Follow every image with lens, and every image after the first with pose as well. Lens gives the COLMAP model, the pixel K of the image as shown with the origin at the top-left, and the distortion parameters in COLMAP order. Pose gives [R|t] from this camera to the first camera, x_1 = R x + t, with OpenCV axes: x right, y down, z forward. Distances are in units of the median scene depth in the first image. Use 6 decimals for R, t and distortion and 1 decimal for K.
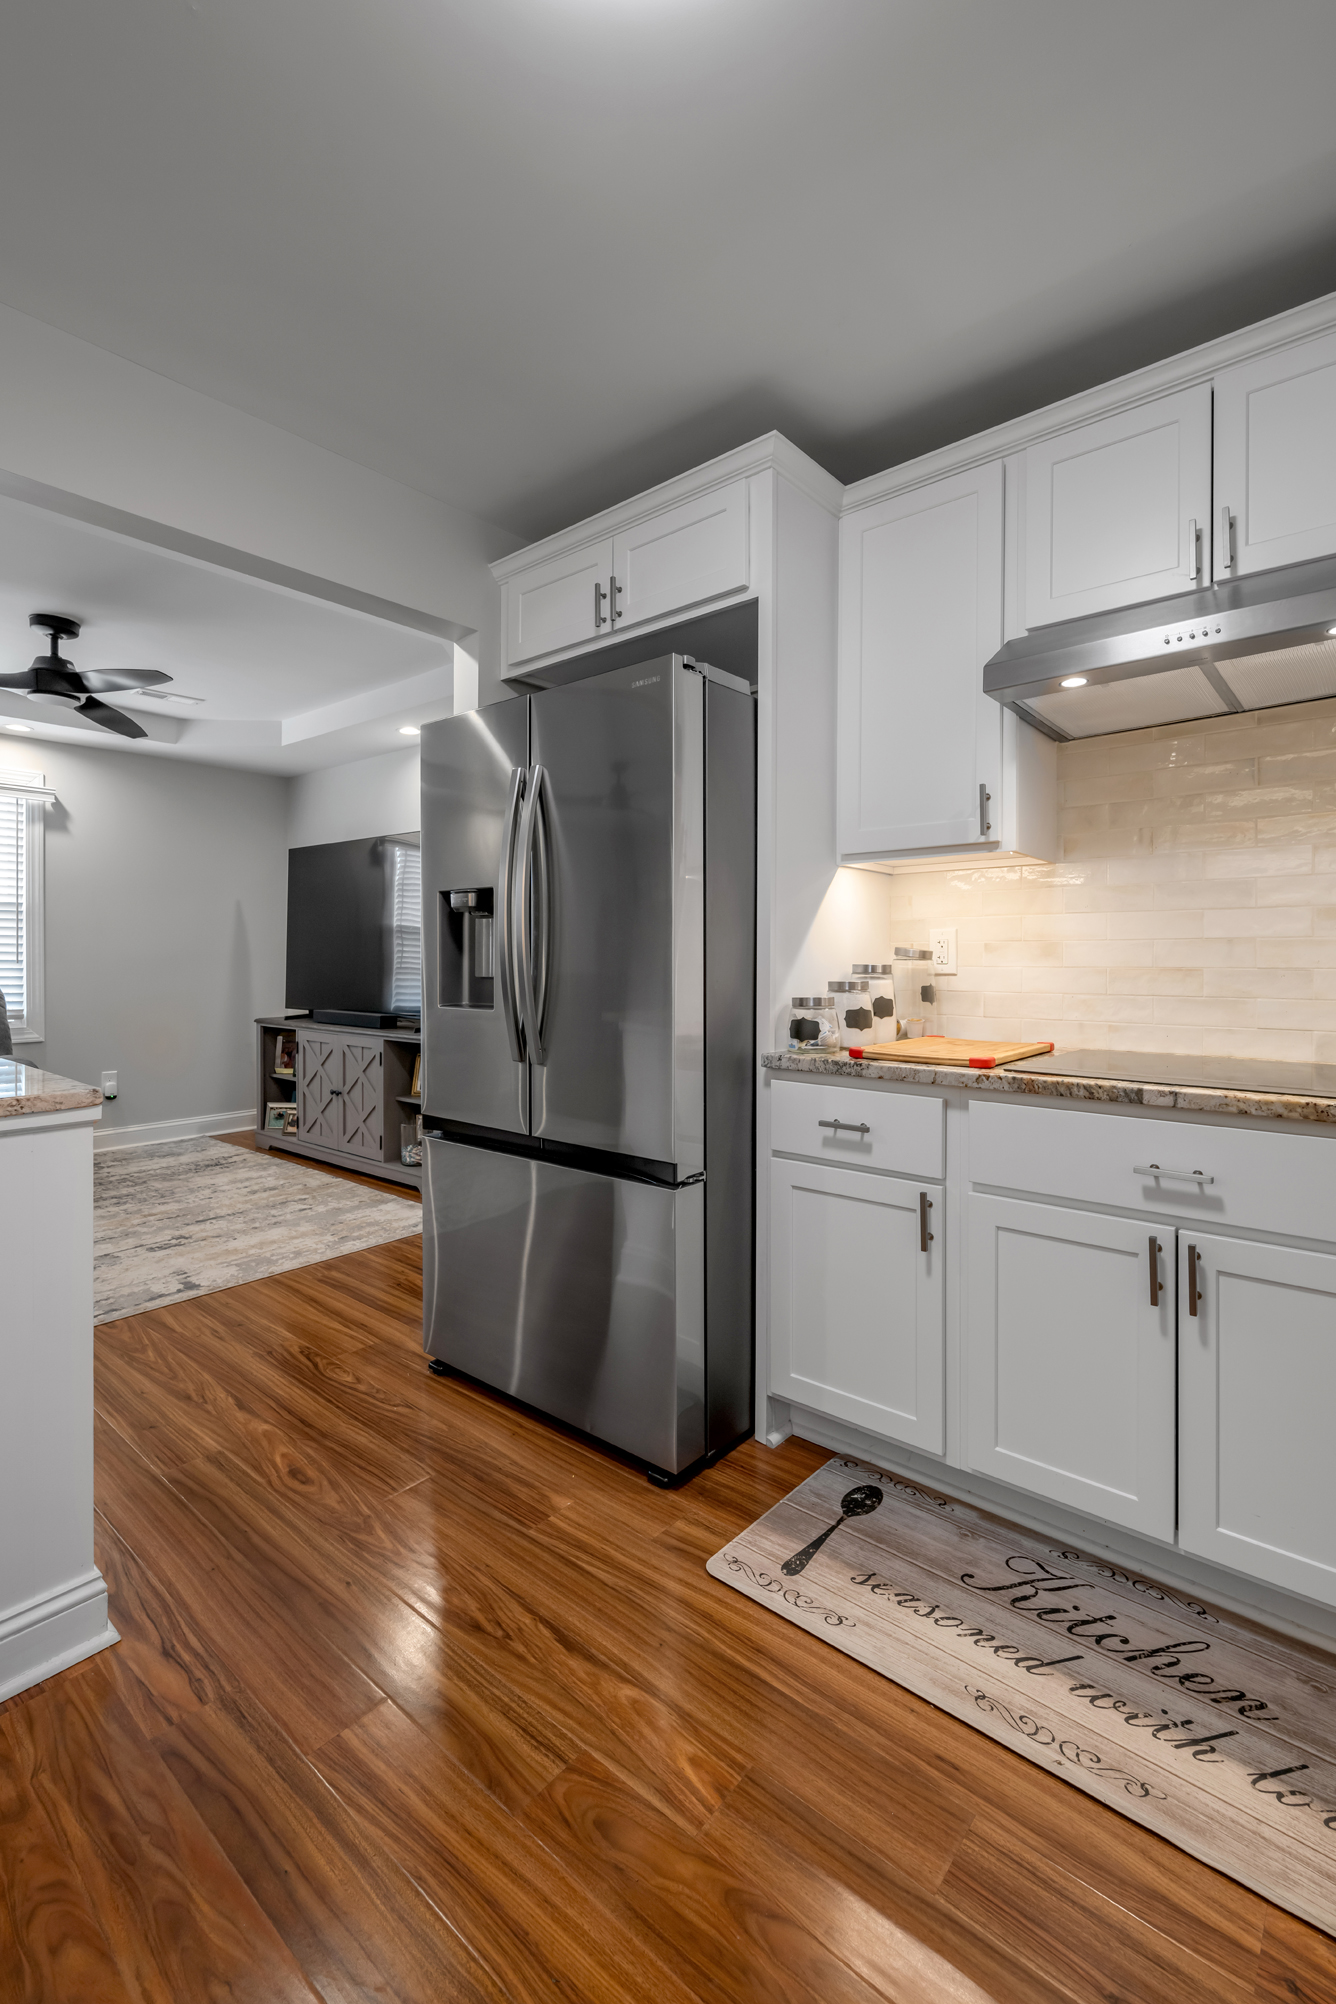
lens RADIAL K [[882.4, 0, 667.1], [0, 882.4, 954.0], [0, 0, 1]] dist [-0.012289, 0.003111]
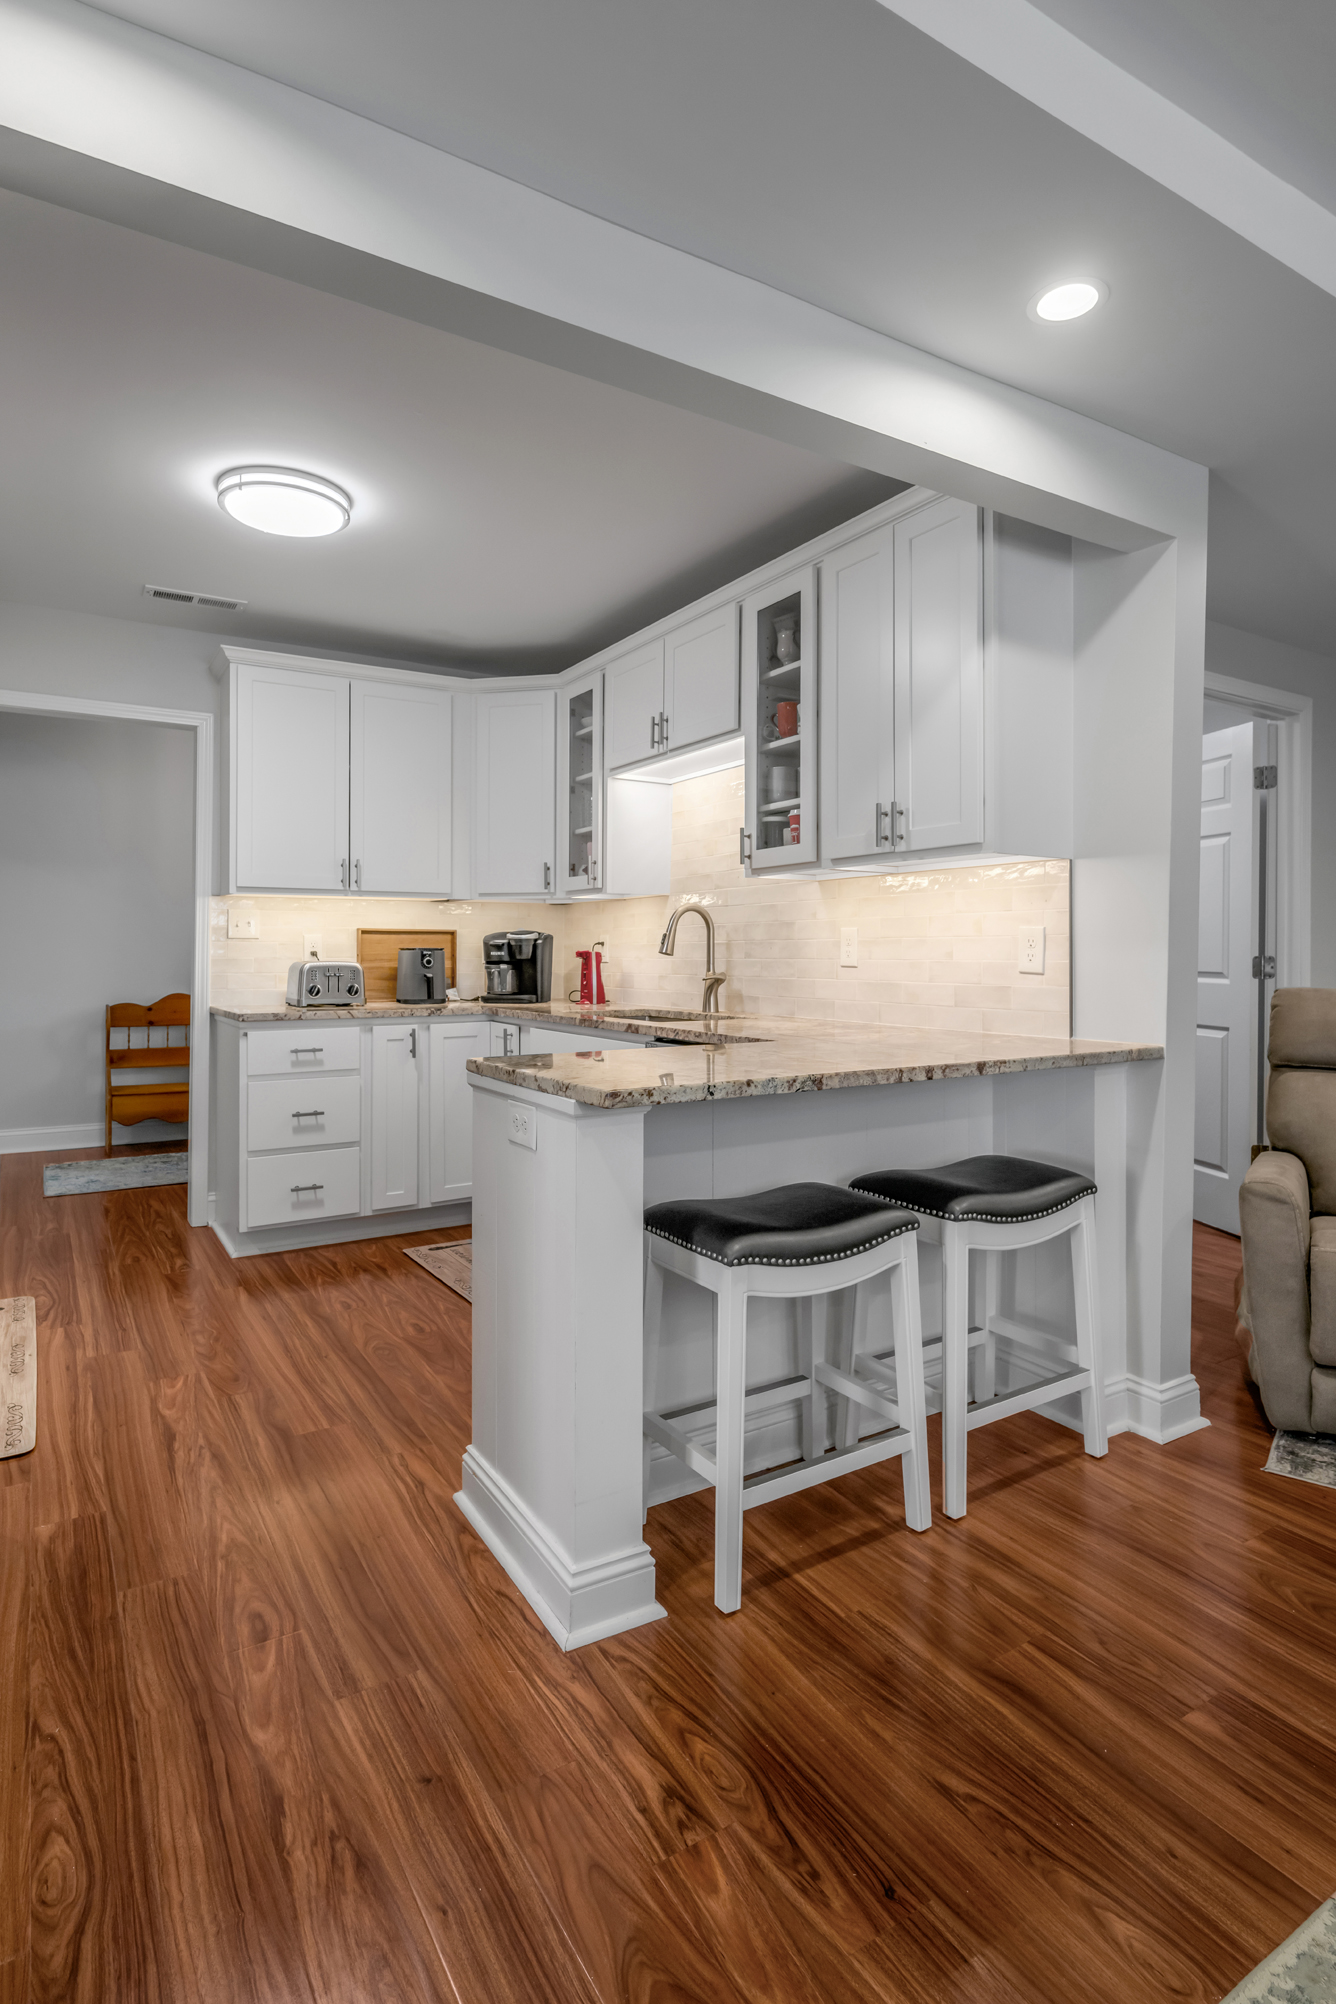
lens RADIAL K [[1035.3, 0, 657.9], [0, 1035.3, 943.8], [0, 0, 1]] dist [0.000375, 0.001065]
pose [[-0.948916, -0.004074, 0.315502, -1.222252], [-0.006300, 0.999962, -0.006037, -0.003409], [-0.315466, -0.007717, -0.948906, 2.073410]]
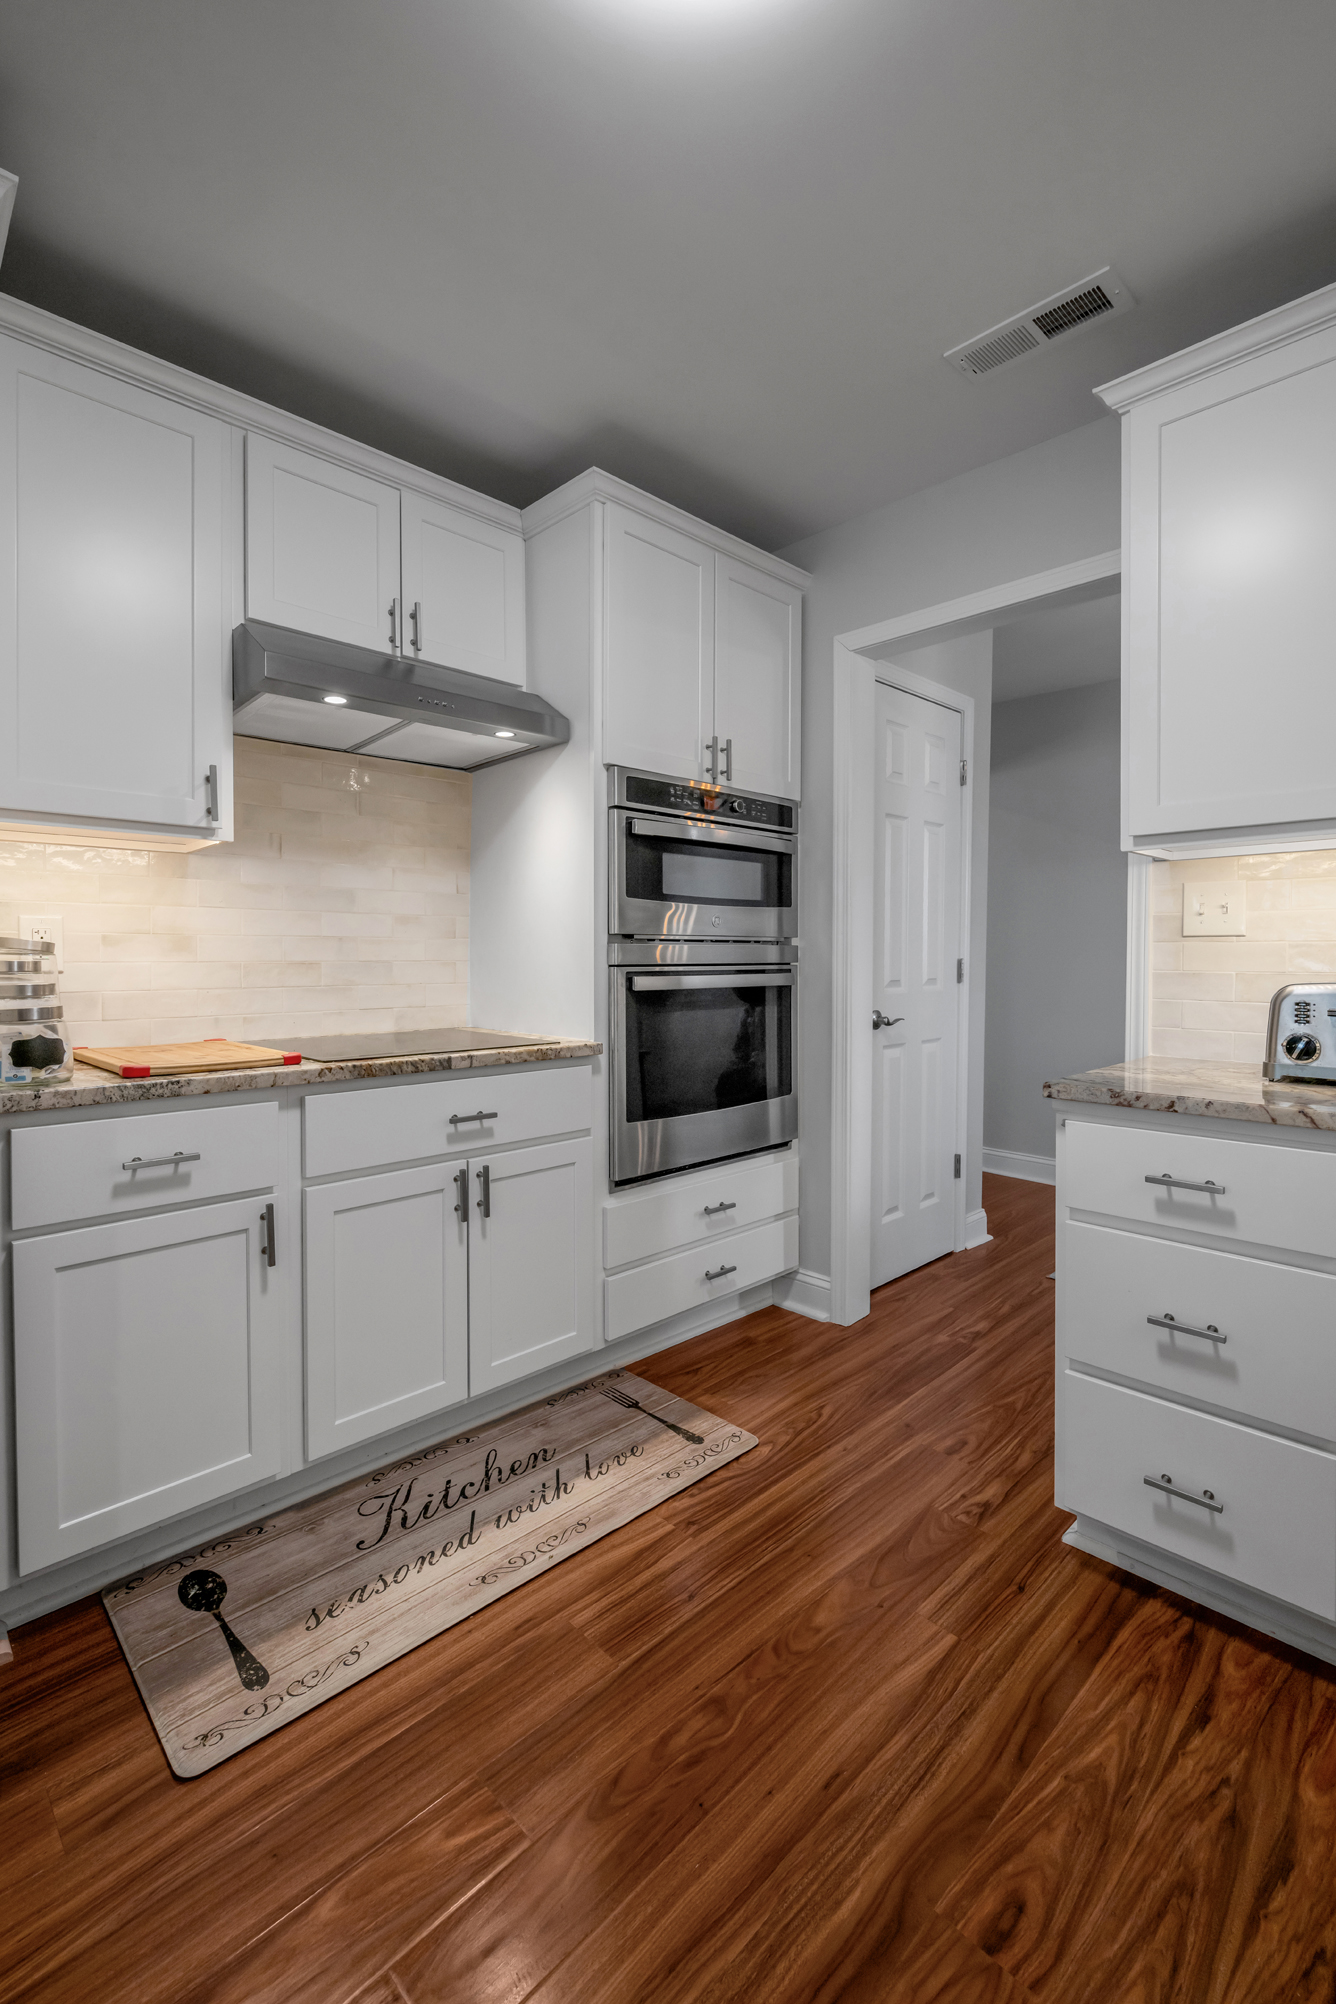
lens RADIAL K [[879.6, 0, 678.8], [0, 879.6, 968.7], [0, 0, 1]] dist [-0.003045, -0.000153]
pose [[0.081175, -0.017206, 0.996551, -0.638314], [-0.006019, 0.999824, 0.017753, 0.001634], [-0.996682, -0.007439, 0.081057, 0.523826]]
